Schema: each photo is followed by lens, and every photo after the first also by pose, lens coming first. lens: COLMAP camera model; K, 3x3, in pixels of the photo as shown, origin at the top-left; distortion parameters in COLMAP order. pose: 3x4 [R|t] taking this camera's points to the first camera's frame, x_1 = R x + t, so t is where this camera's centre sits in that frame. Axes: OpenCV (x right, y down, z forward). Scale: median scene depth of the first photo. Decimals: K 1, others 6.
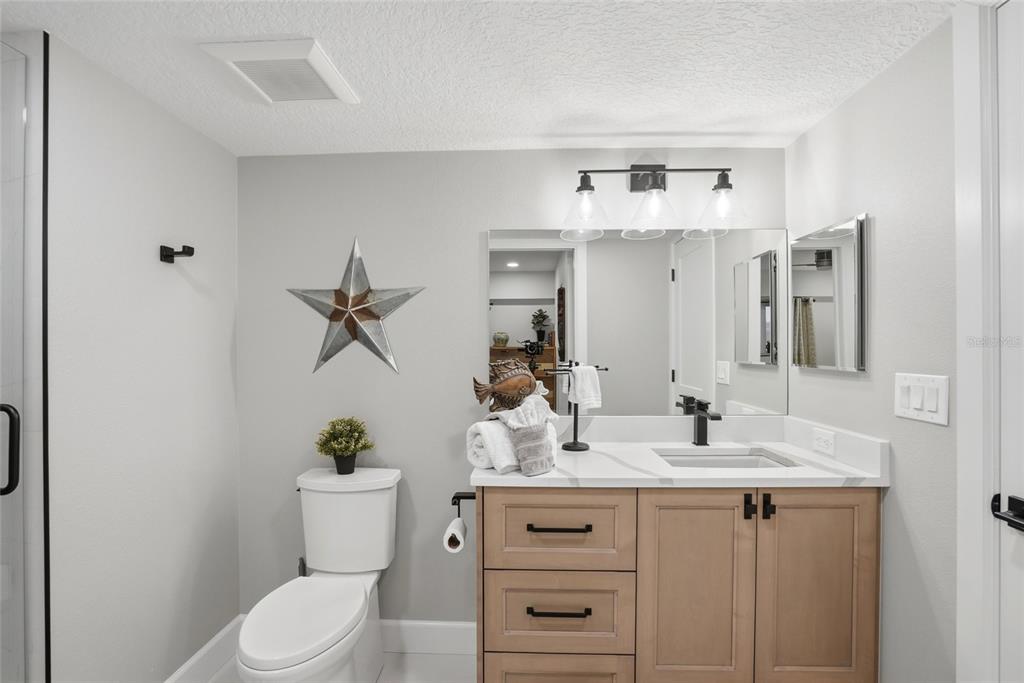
lens RADIAL K [[484.4, 0, 516.1], [0, 484.4, 346.9], [0, 0, 1]] dist [-0.050017, 0.019809]
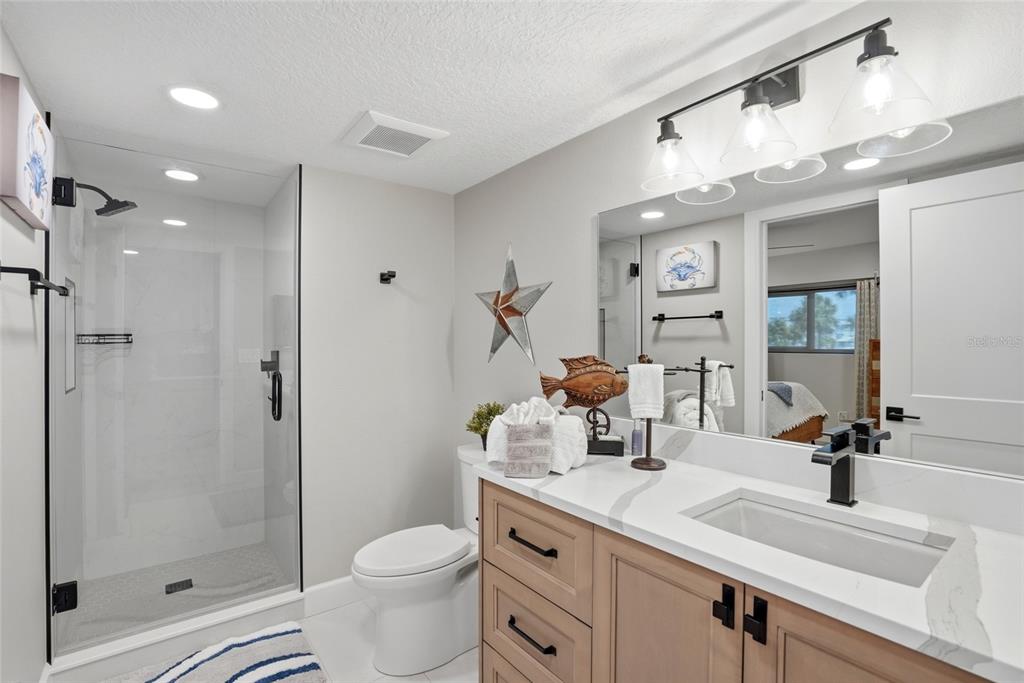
lens RADIAL K [[482.3, 0, 511.0], [0, 482.3, 340.2], [0, 0, 1]] dist [-0.047045, 0.018434]
pose [[0.632194, -0.001164, -0.774809, 0.582323], [0.002407, 0.999997, 0.000462, -0.001274], [0.774806, -0.002157, 0.632195, 0.310669]]
